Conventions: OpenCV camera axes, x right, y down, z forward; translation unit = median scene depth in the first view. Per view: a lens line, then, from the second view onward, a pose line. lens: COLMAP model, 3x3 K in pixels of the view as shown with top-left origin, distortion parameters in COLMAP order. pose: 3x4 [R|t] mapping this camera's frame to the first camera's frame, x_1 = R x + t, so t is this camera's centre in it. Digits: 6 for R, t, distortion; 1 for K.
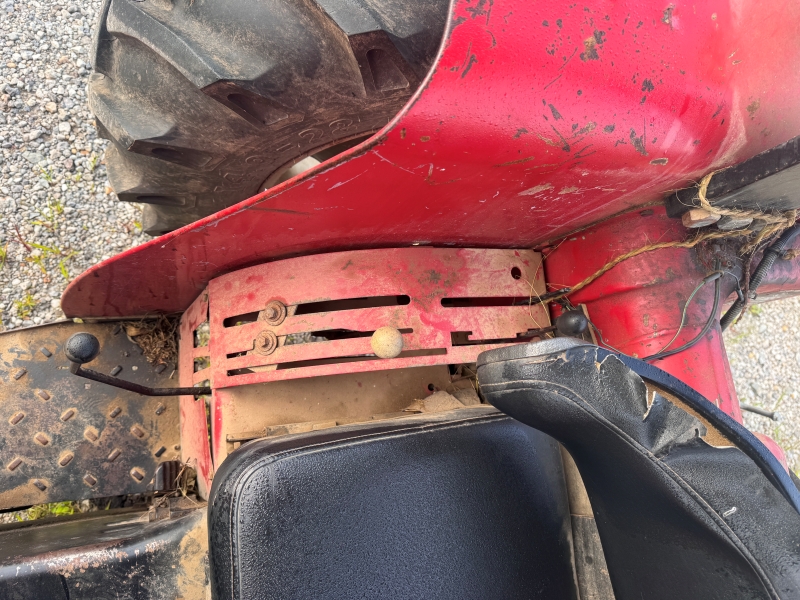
lens RADIAL K [[569.3, 0, 399.9], [0, 569.3, 284.2], [0, 0, 1]] dist [0.002897, -0.010864]
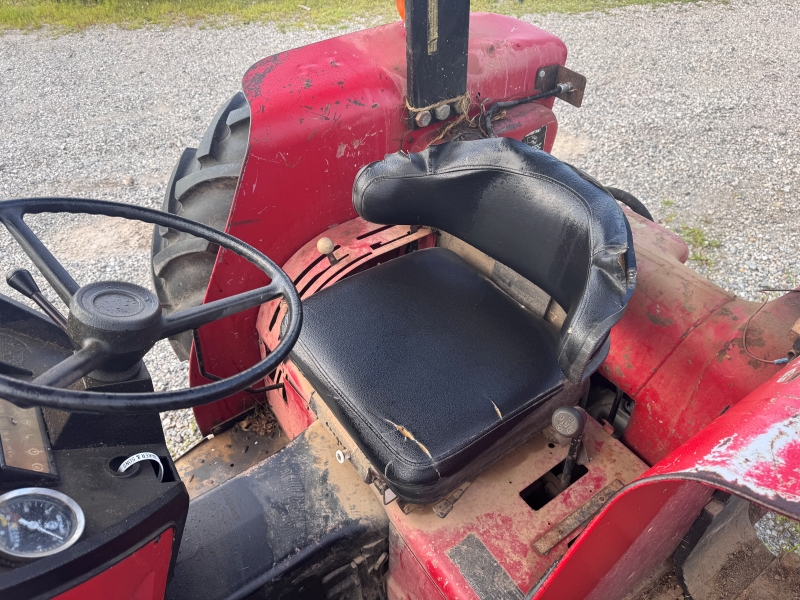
lens RADIAL K [[563.2, 0, 405.8], [0, 563.2, 295.0], [0, 0, 1]] dist [0.038297, -0.047453]
pose [[0.794483, -0.605026, 0.052347, -0.004437], [0.555042, 0.688454, -0.466860, 0.830543], [0.246424, 0.399967, 0.882780, -0.367323]]
